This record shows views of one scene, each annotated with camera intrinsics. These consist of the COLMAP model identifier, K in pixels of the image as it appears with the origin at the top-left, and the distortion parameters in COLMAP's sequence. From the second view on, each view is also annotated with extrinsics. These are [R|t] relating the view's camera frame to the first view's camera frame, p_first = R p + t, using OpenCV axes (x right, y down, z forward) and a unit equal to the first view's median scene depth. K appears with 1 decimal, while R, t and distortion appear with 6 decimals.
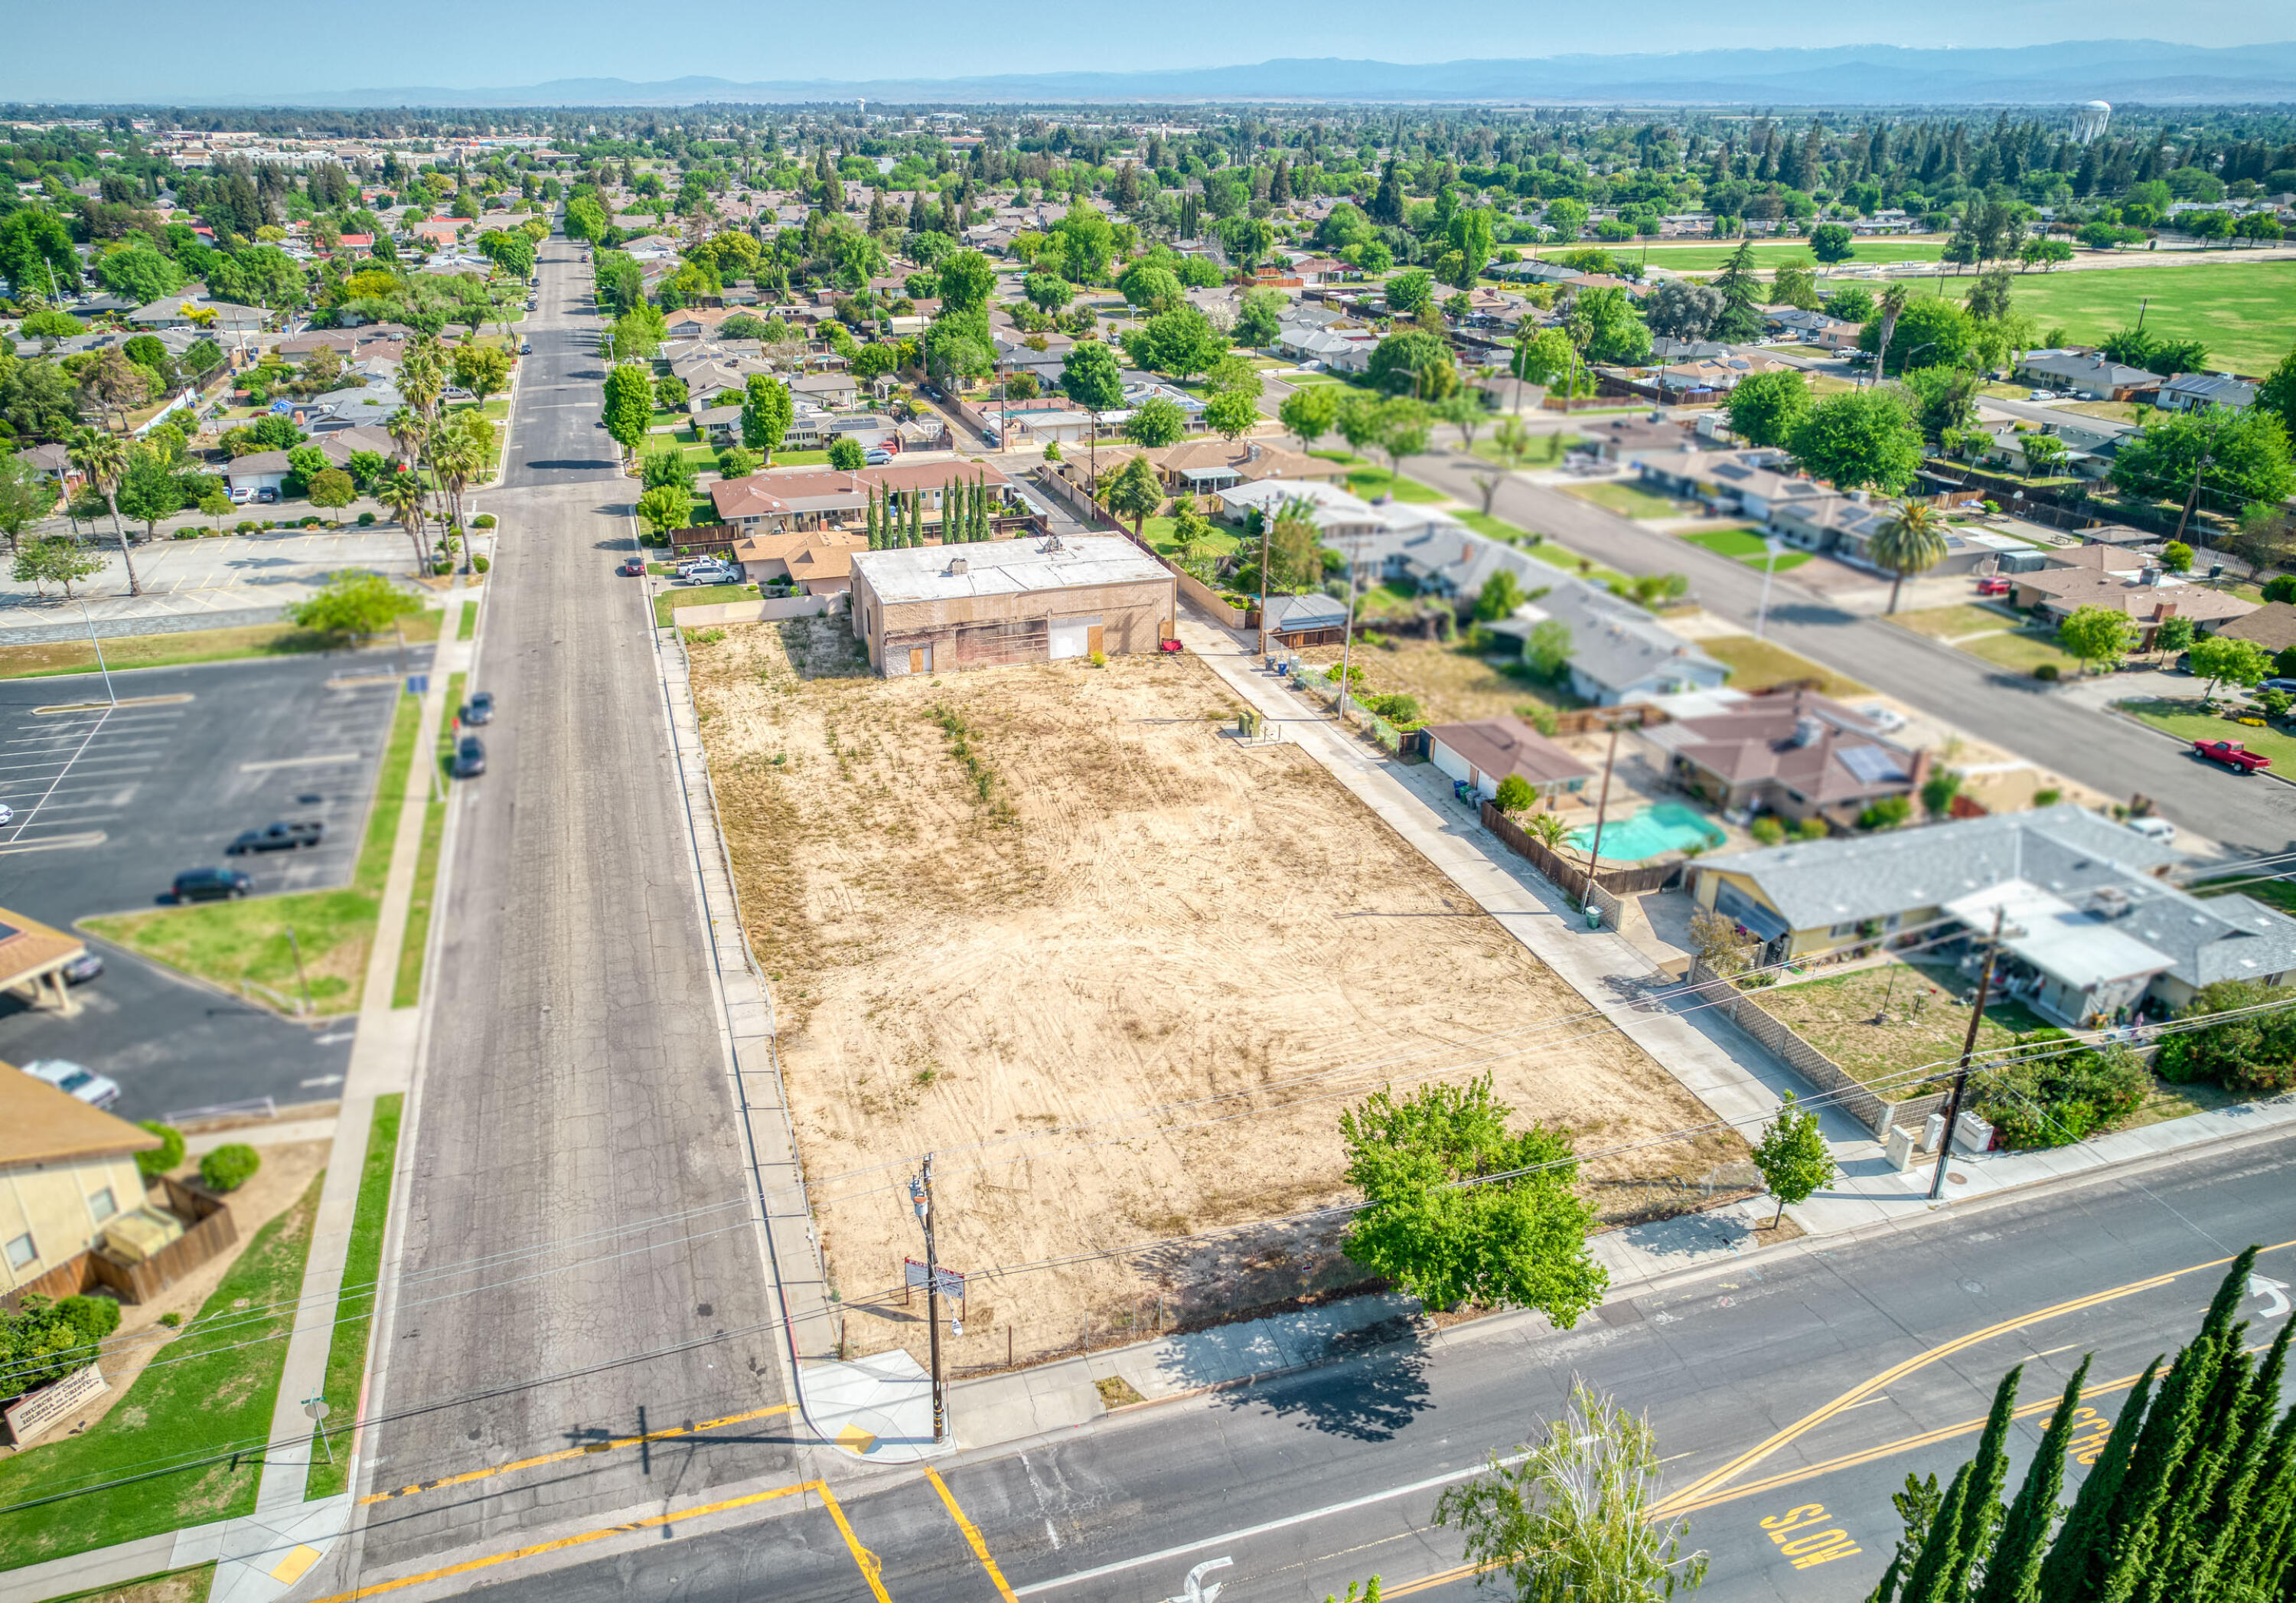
lens RADIAL K [[1545.9, 0, 1099.5], [0, 1545.9, 804.5], [0, 0, 1]] dist [-0.073607, 0.085921]
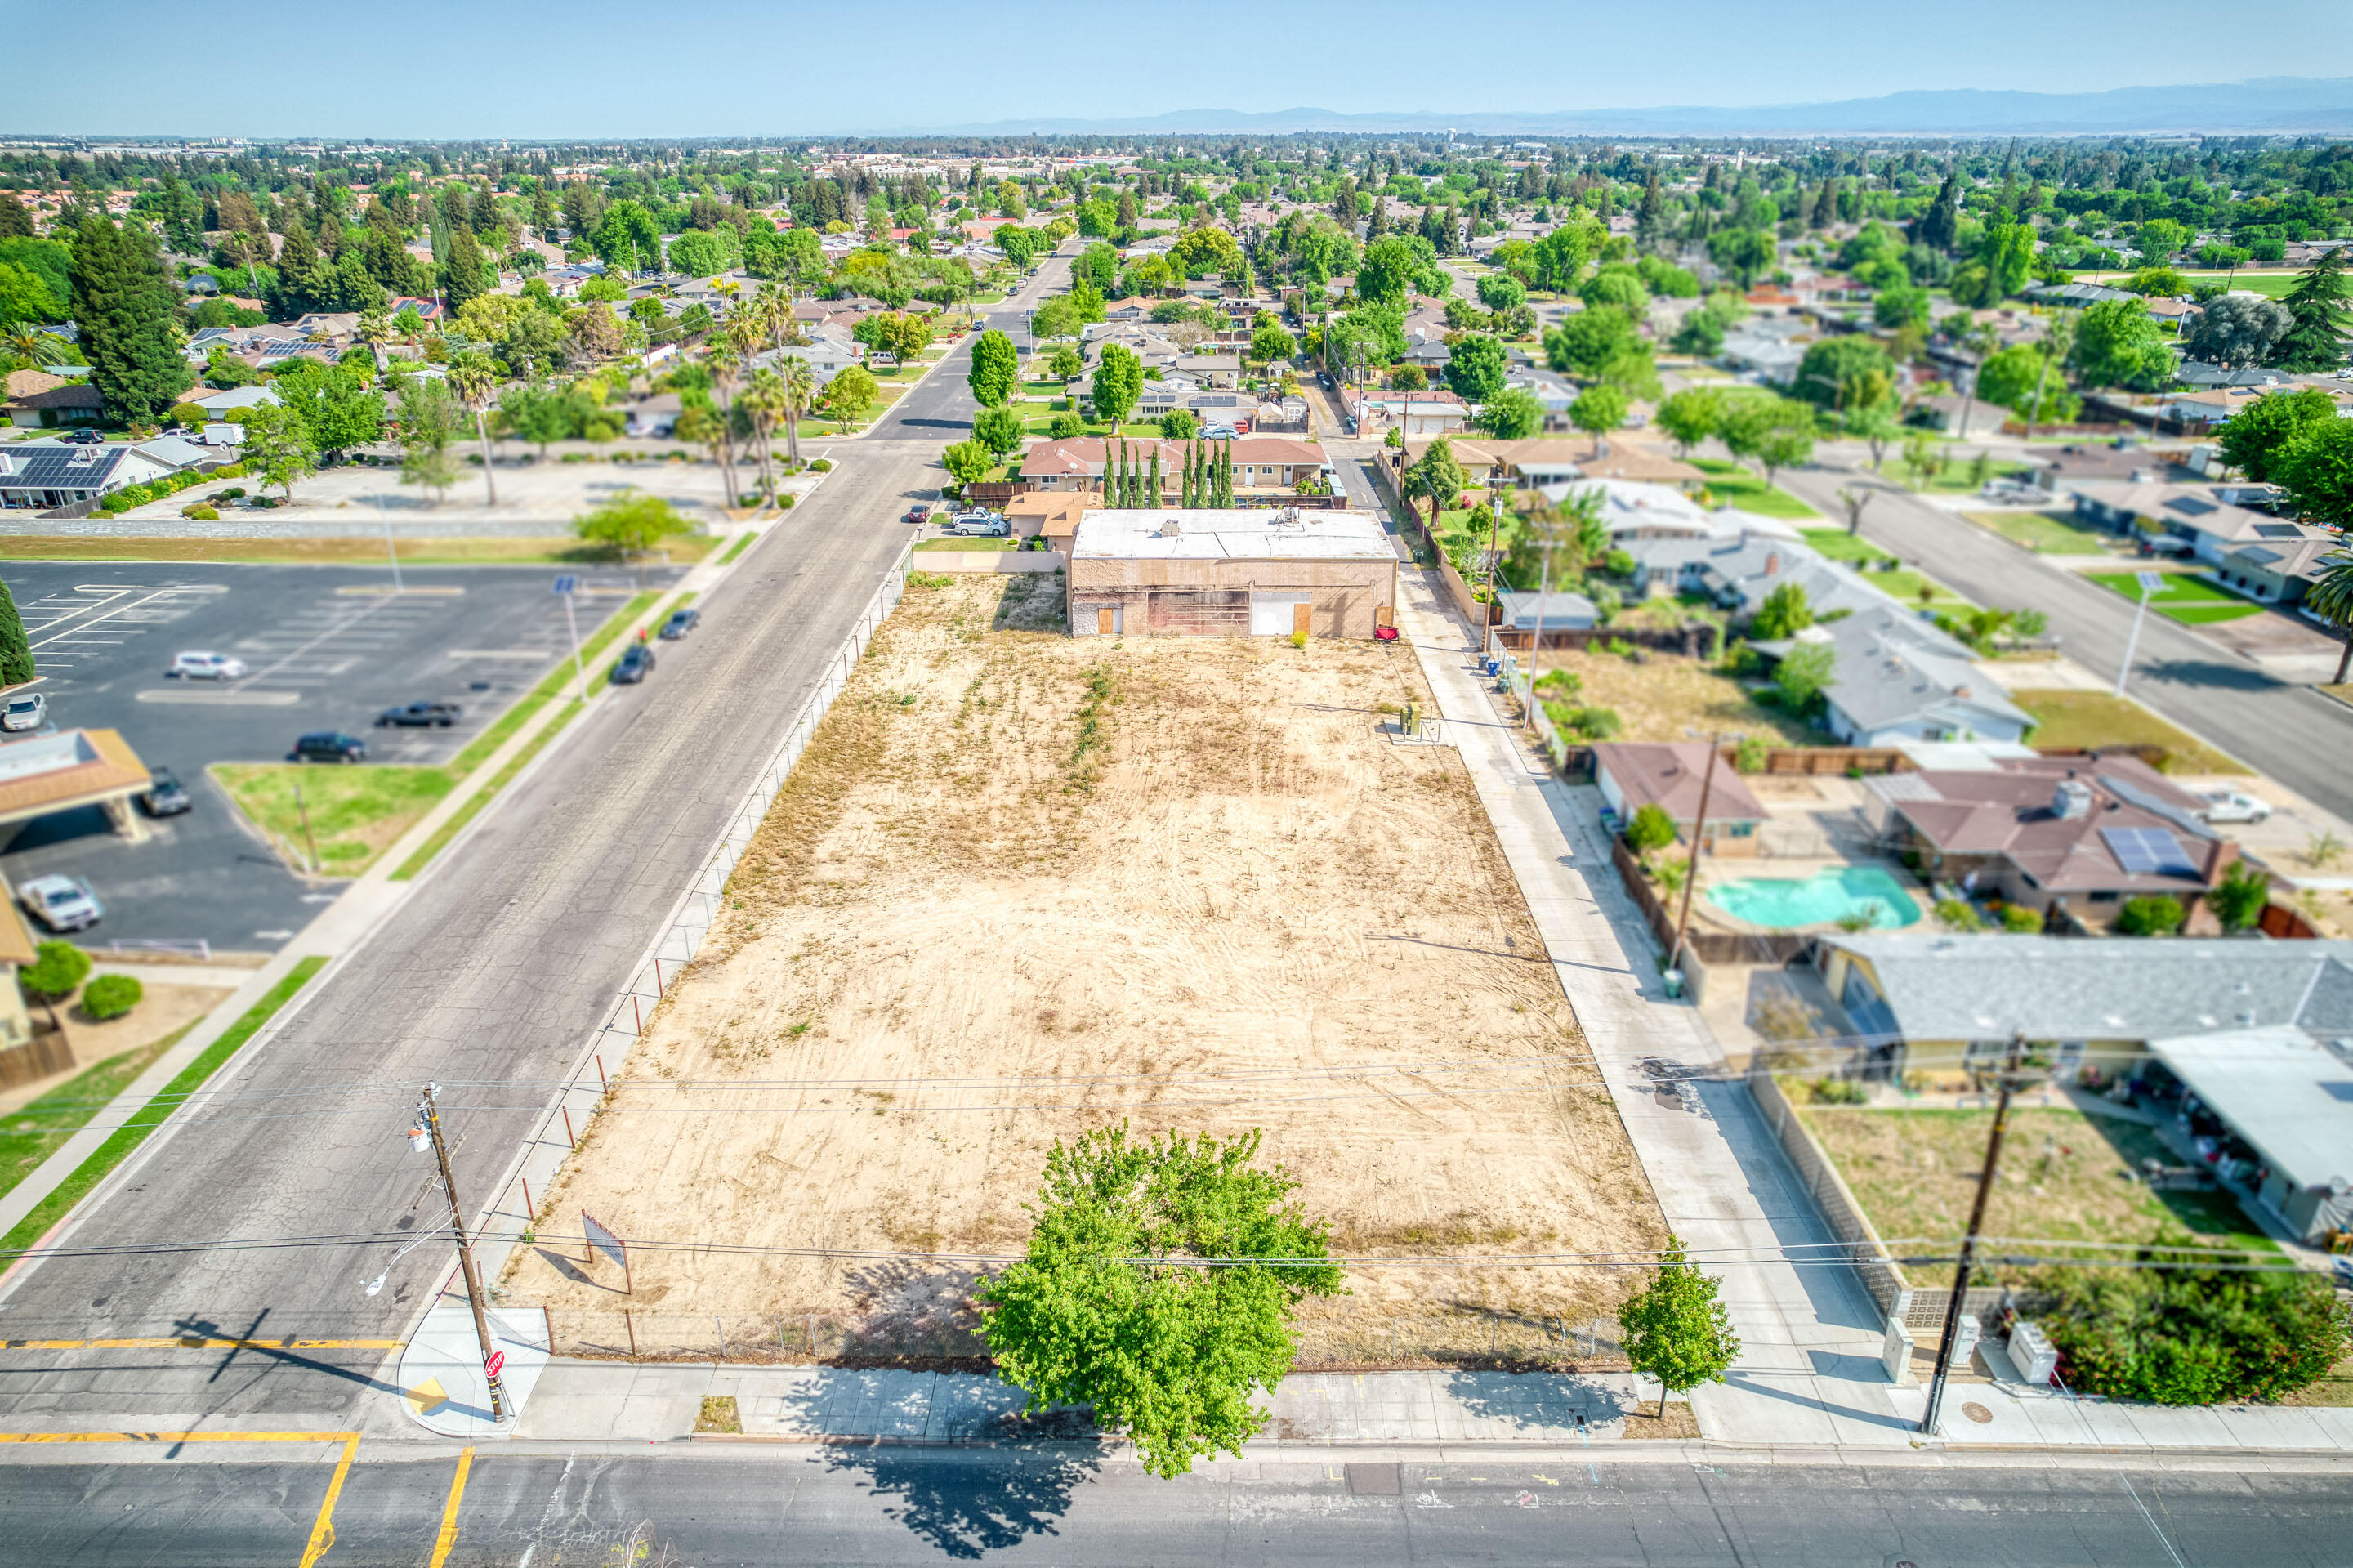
lens RADIAL K [[1515.7, 0, 1176.5], [0, 1515.7, 784.0], [0, 0, 1]] dist [-0.074795, 0.085911]
pose [[0.951784, 0.122140, -0.281407, 0.196481], [-0.128186, 0.991745, -0.003102, 0.003751], [0.278705, 0.039025, 0.959583, 0.118775]]
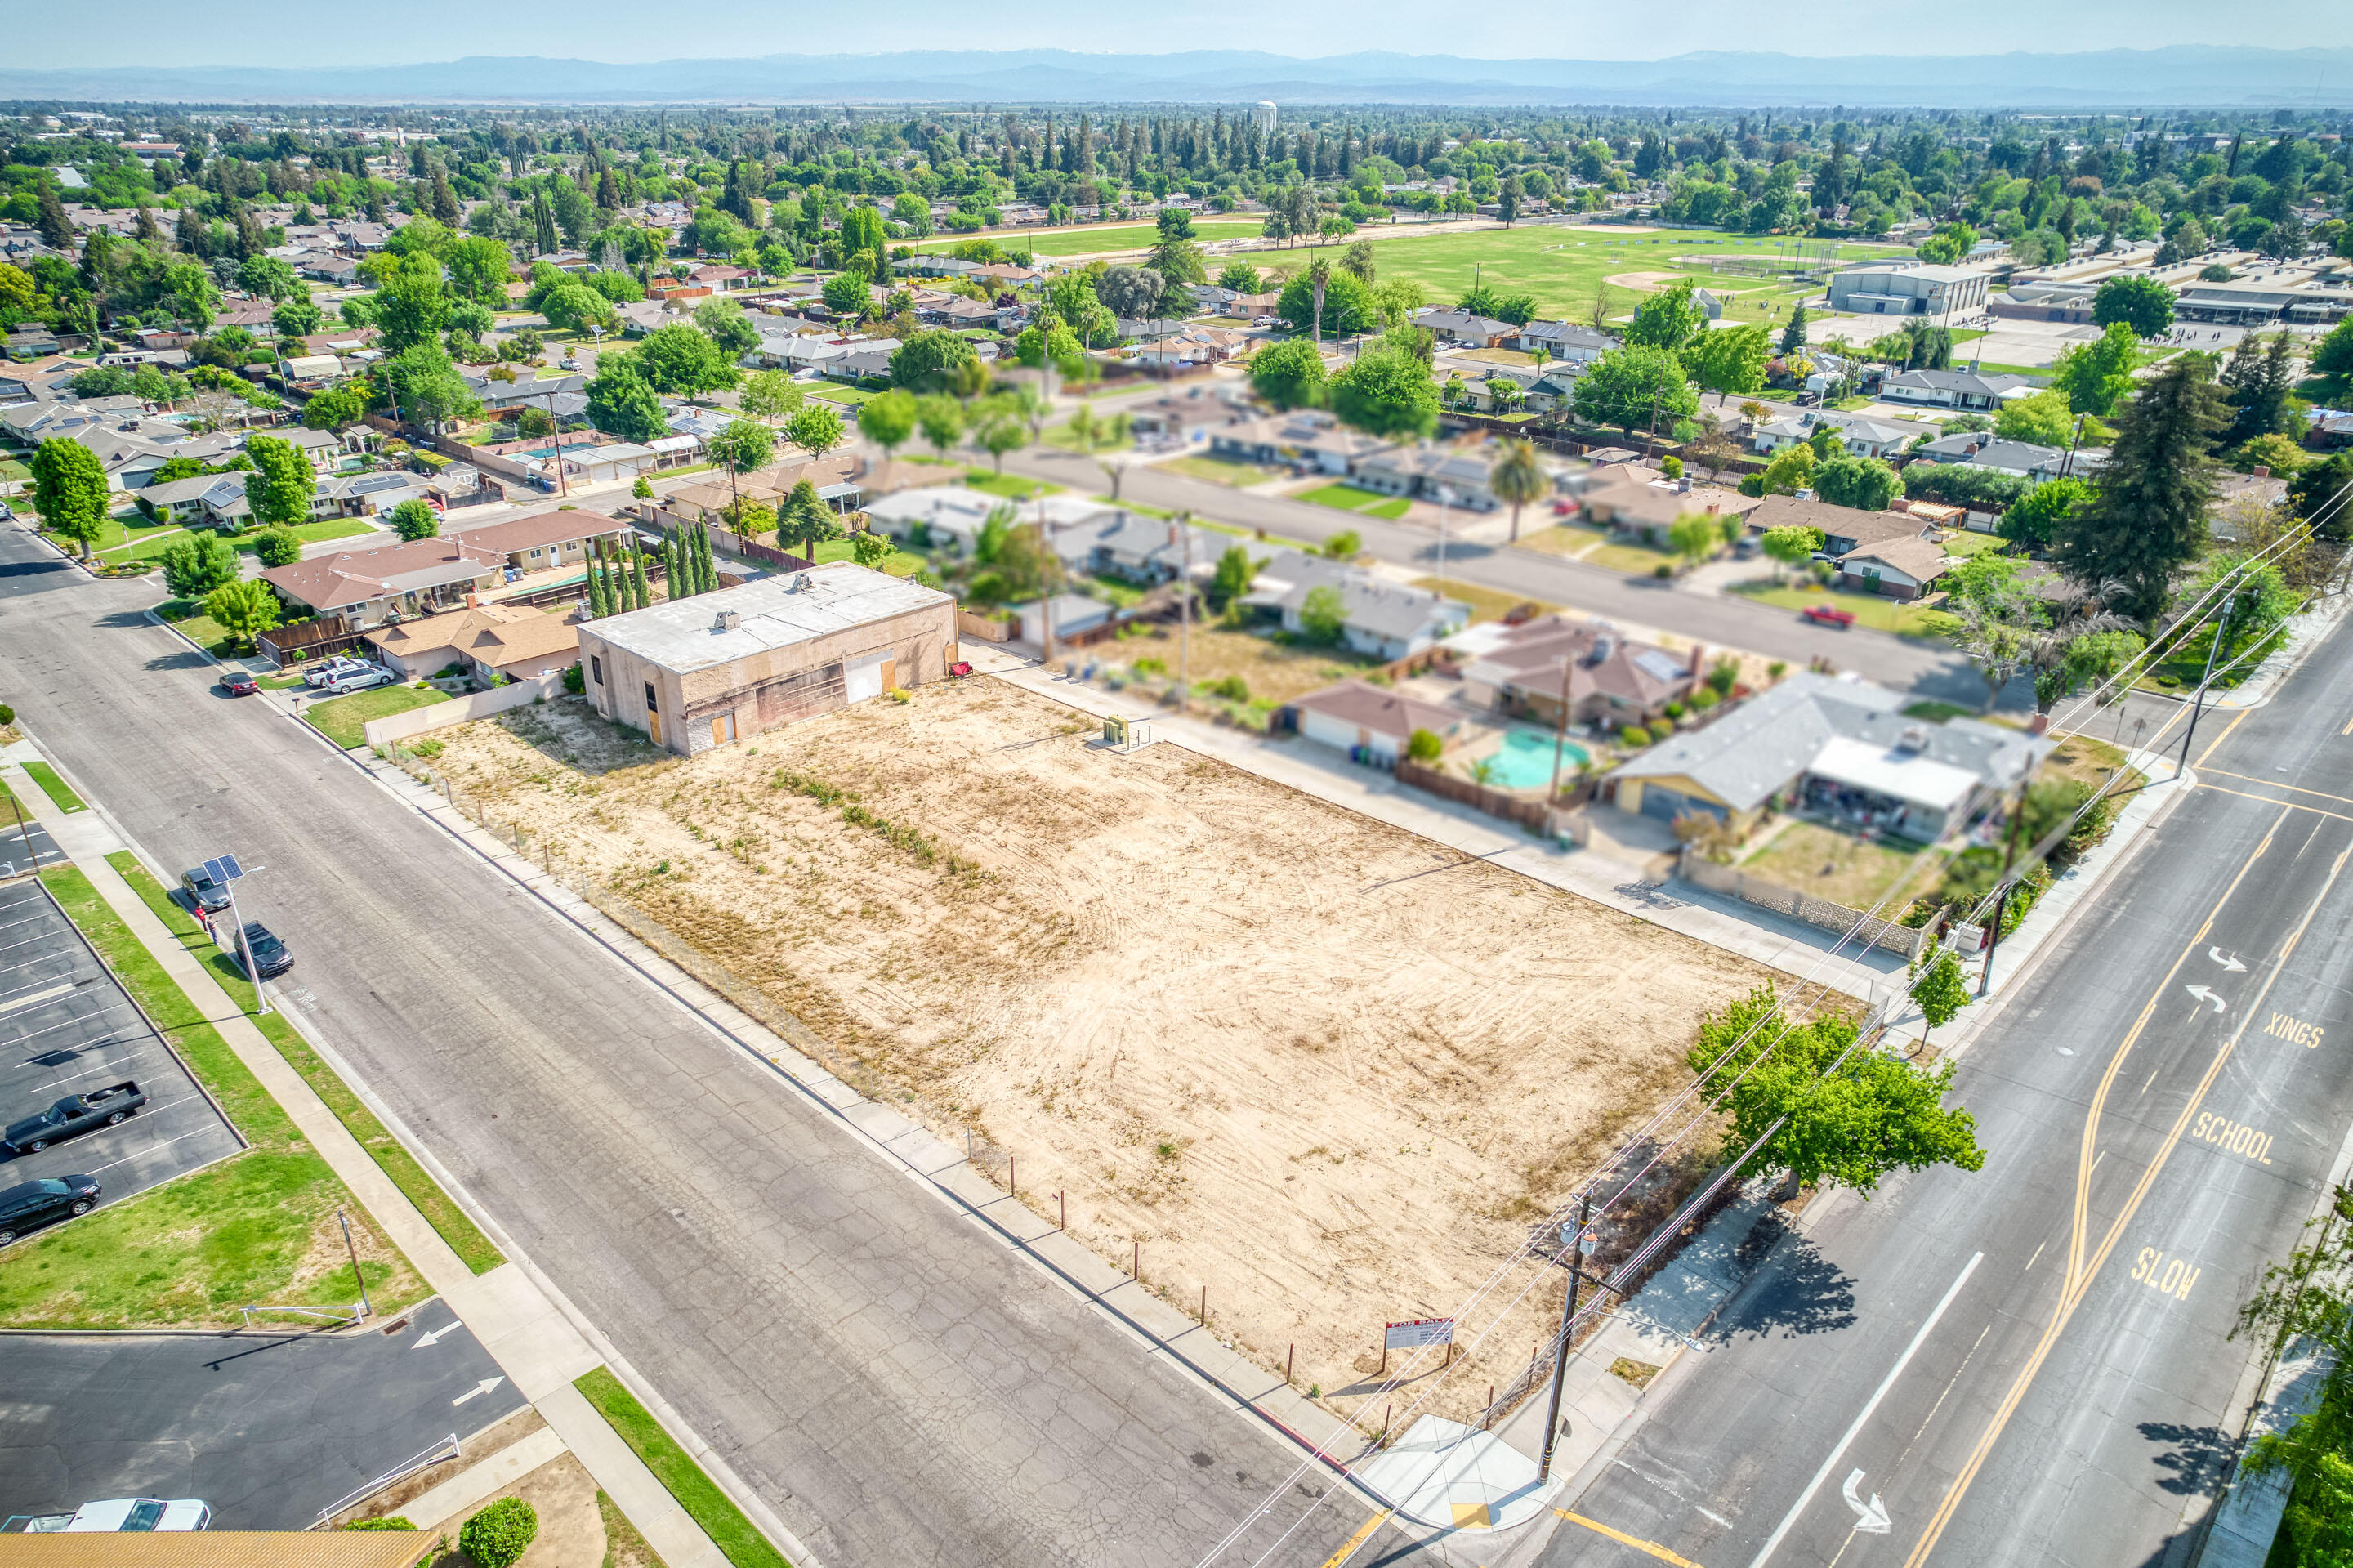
lens RADIAL K [[1529.2, 0, 1164.8], [0, 1529.2, 799.4], [0, 0, 1]] dist [-0.075274, 0.088129]
pose [[0.879947, -0.198258, 0.431726, -0.277306], [0.197459, 0.979174, 0.047197, -0.044313], [-0.432092, 0.043717, 0.900769, 0.094086]]
